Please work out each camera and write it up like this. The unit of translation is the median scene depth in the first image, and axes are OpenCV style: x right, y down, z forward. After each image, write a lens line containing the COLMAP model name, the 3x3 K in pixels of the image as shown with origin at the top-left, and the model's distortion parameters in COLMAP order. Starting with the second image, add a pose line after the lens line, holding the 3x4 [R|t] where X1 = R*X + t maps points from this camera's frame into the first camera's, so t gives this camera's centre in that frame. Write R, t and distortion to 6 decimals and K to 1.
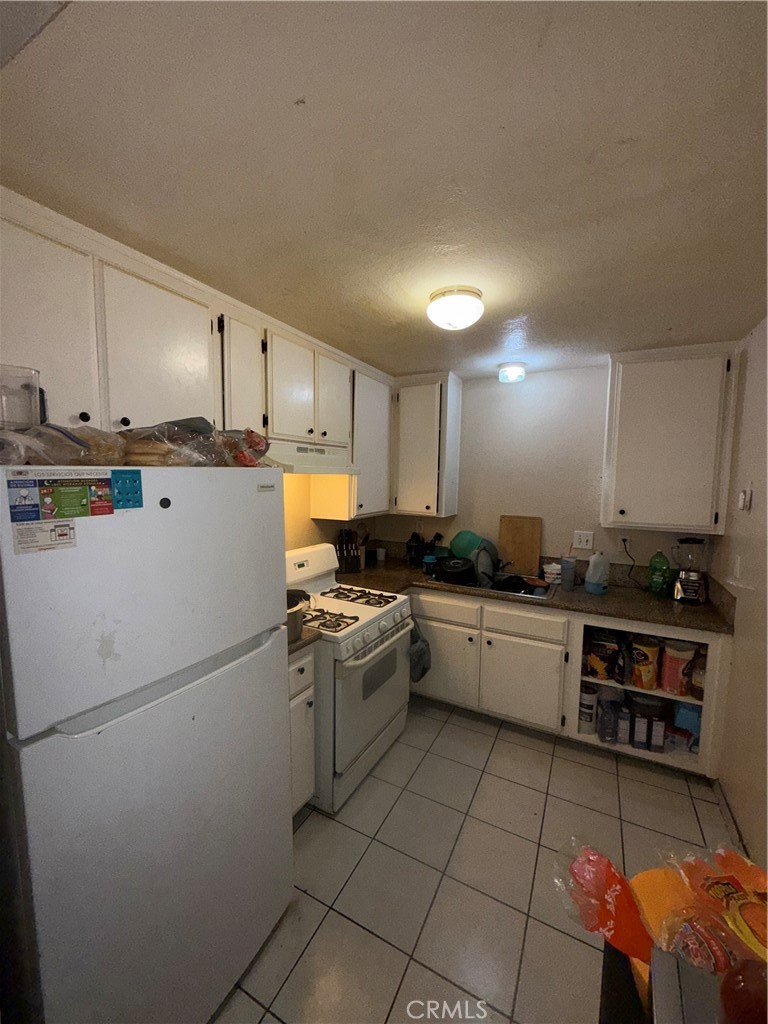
lens RADIAL K [[409.9, 0, 382.0], [0, 409.9, 510.5], [0, 0, 1]] dist [0.004105, -0.000698]
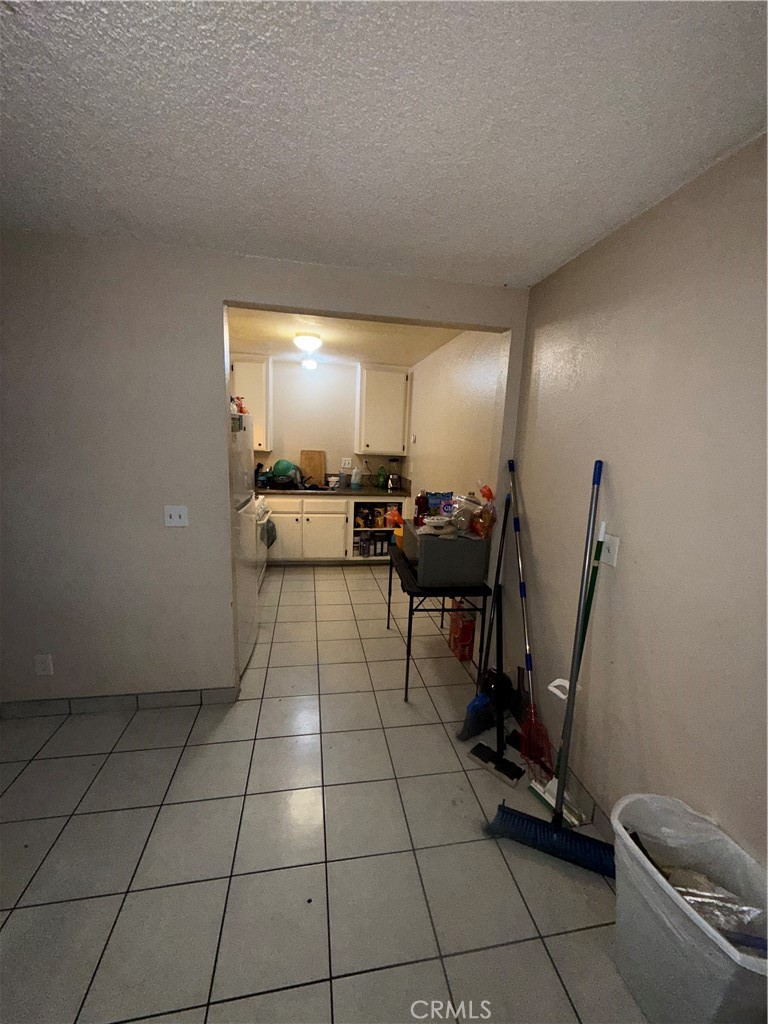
lens RADIAL K [[409.9, 0, 383.6], [0, 409.9, 511.3], [0, 0, 1]] dist [0.004105, -0.000698]
pose [[0.787774, -0.091460, 0.609137, -0.599695], [0.023358, 0.992639, 0.118834, 0.086141], [-0.615522, -0.079386, 0.784111, -0.640439]]
